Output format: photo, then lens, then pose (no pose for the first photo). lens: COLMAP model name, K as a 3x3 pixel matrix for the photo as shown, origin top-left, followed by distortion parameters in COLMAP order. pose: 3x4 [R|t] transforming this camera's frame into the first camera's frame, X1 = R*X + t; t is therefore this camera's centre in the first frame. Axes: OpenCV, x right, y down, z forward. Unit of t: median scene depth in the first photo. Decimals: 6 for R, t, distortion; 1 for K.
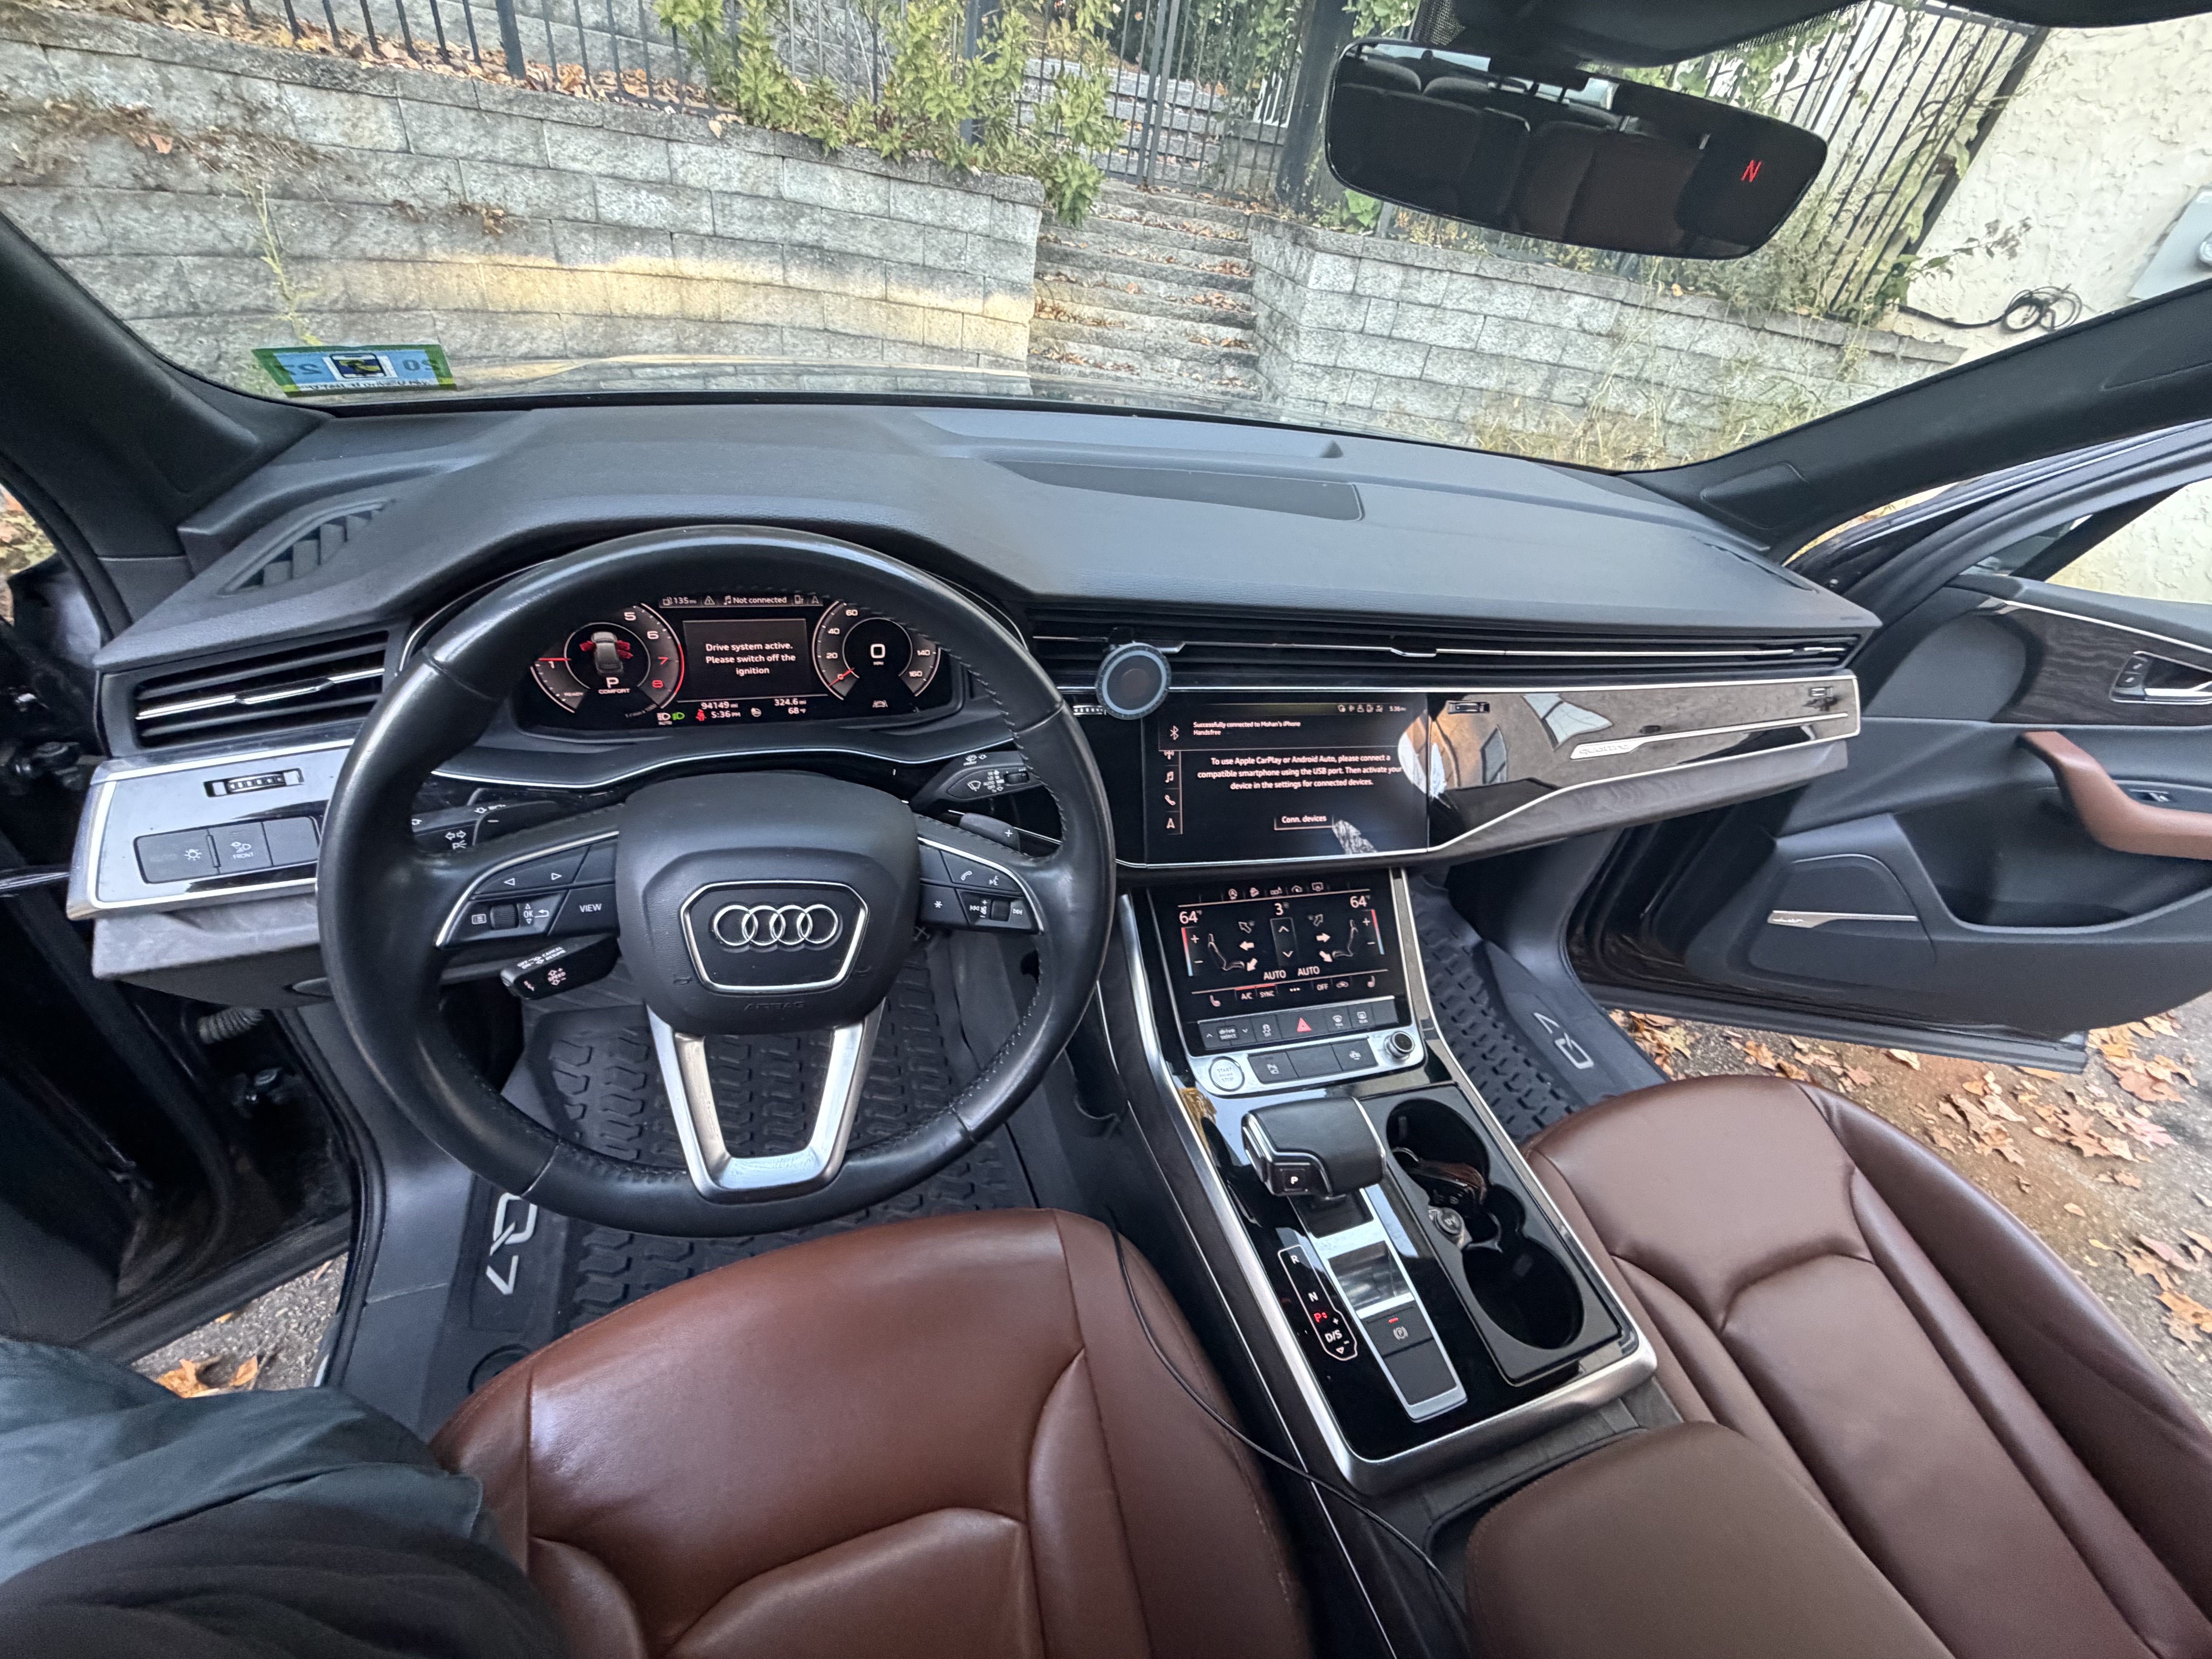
lens RADIAL K [[885.1, 0, 1100.2], [0, 885.1, 831.6], [0, 0, 1]] dist [-0.000762, 0.000663]
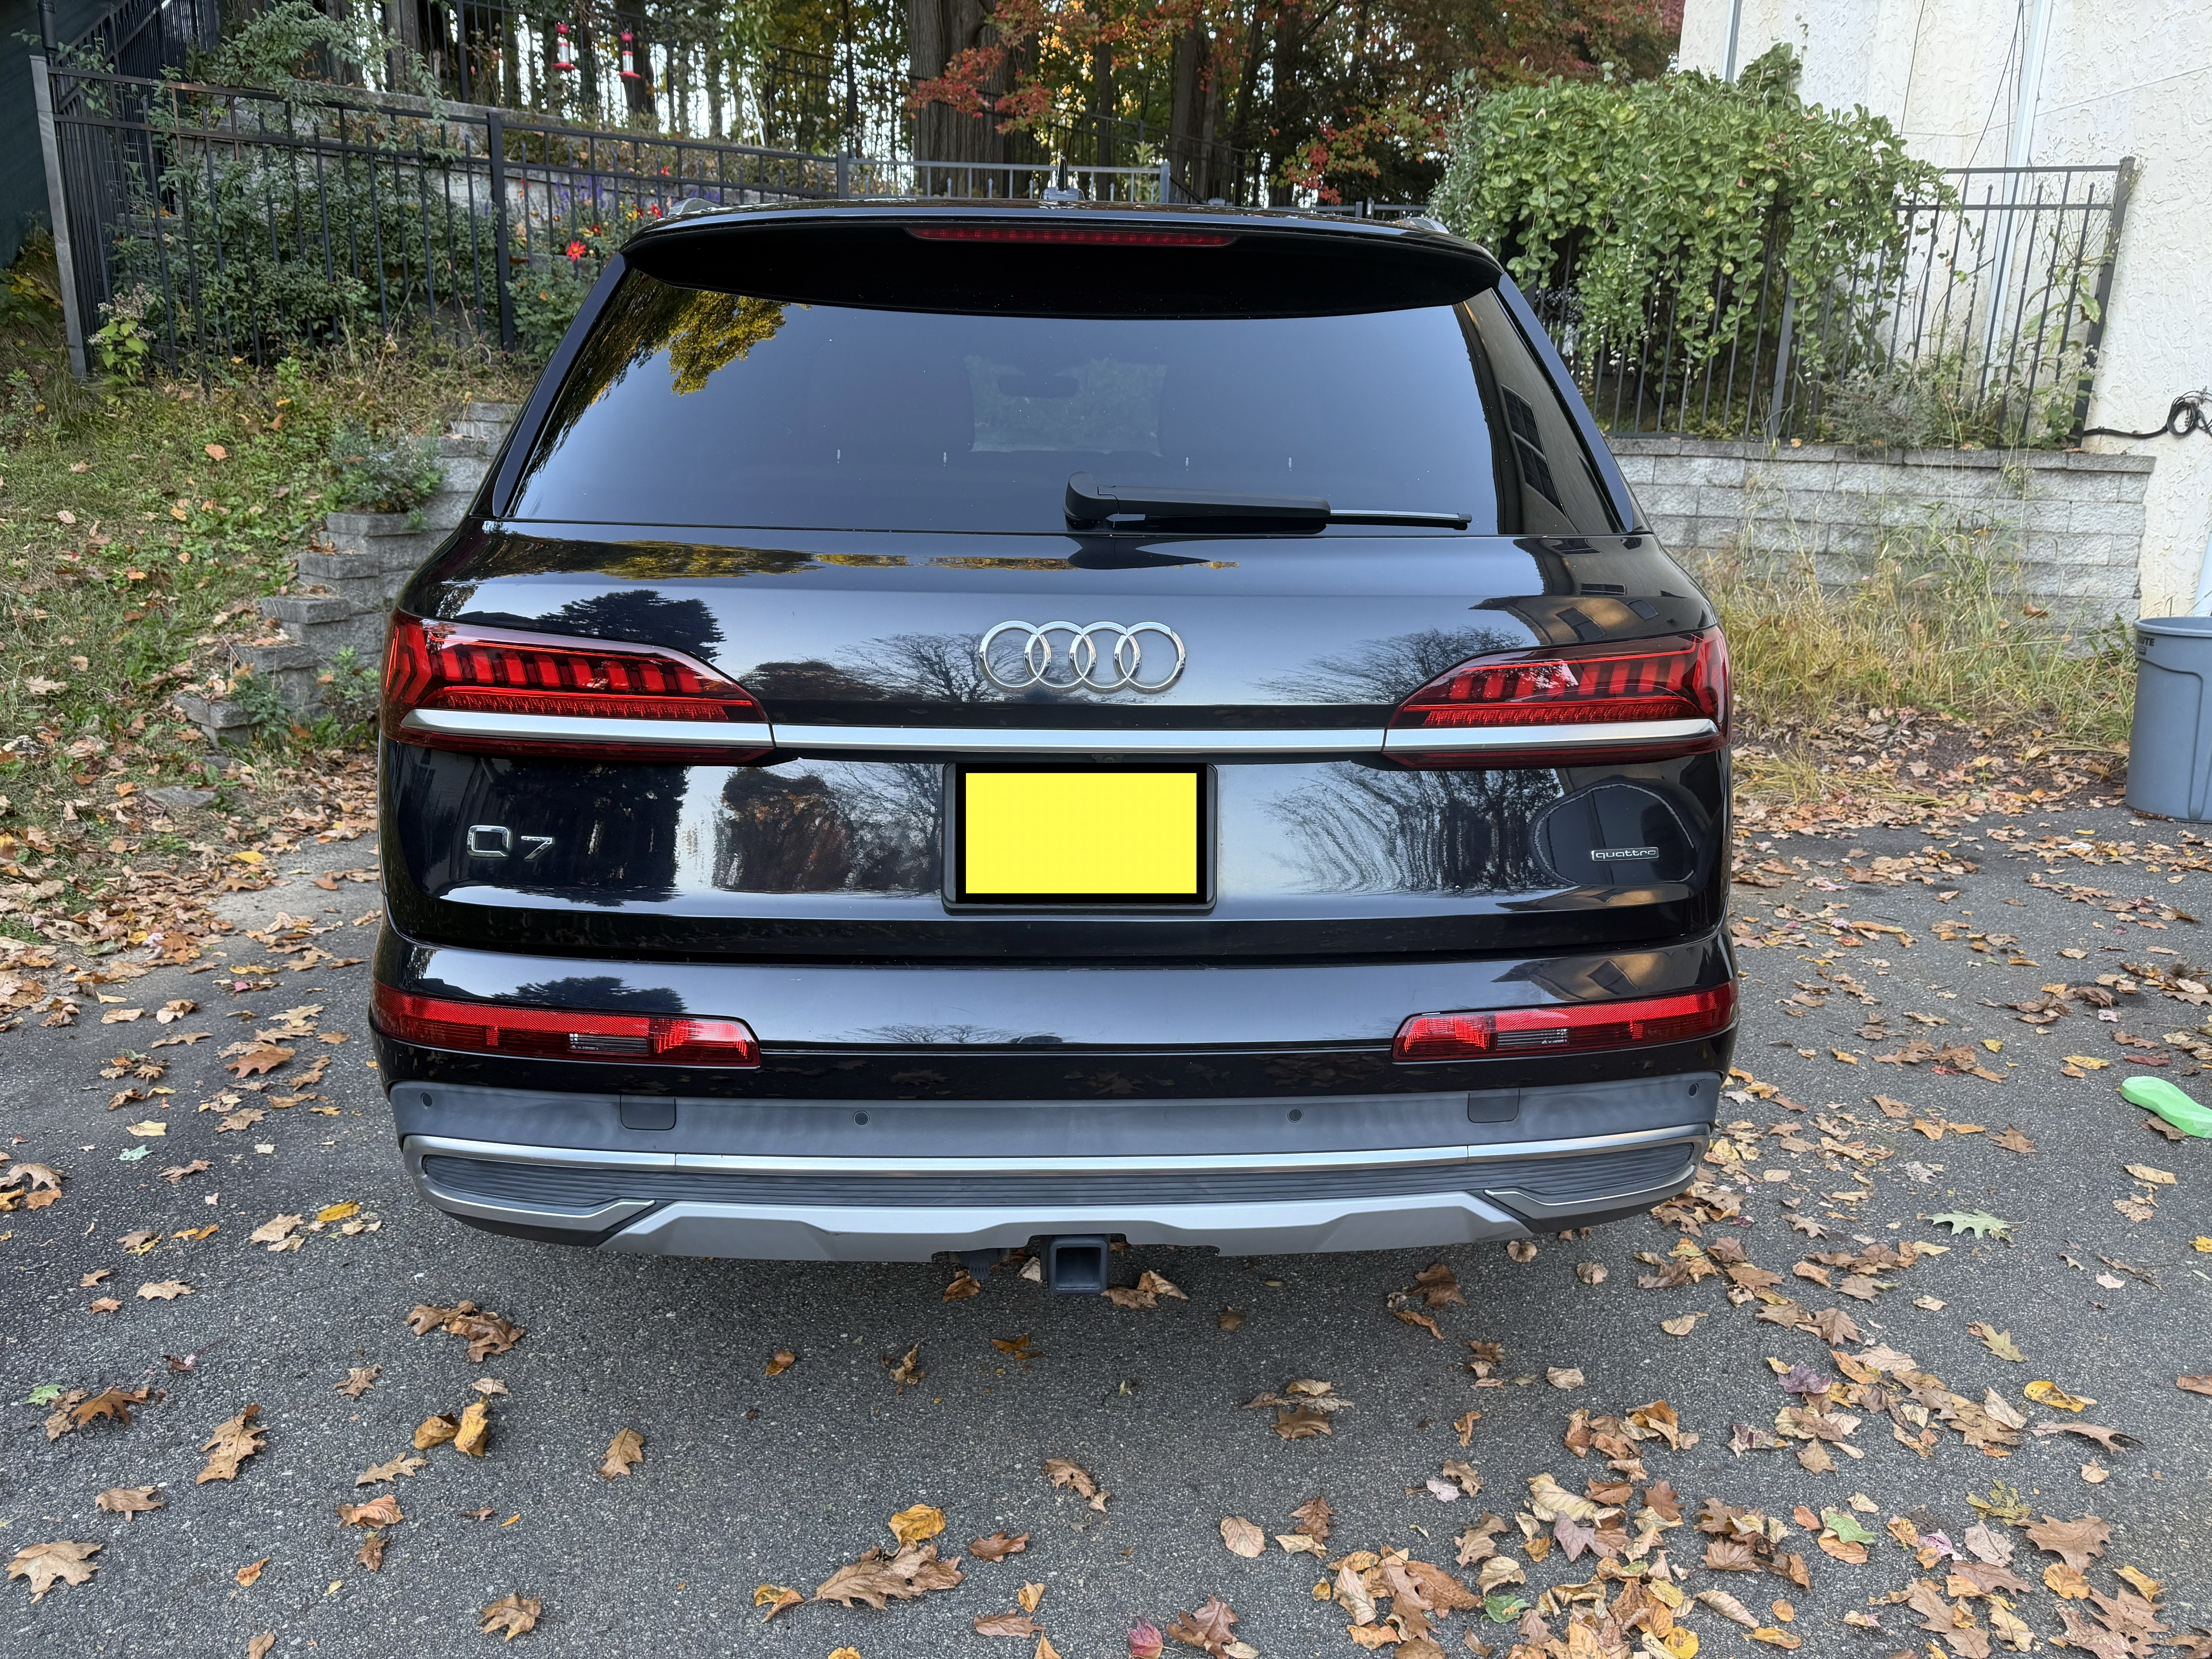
lens RADIAL K [[1550.2, 0, 1097.4], [0, 1550.2, 814.9], [0, 0, 1]] dist [0.009642, -0.001312]
pose [[0.956500, -0.055580, -0.286388, 0.434909], [-0.064518, 0.917075, -0.393461, 0.725910], [0.284508, 0.394822, 0.873597, -0.860600]]
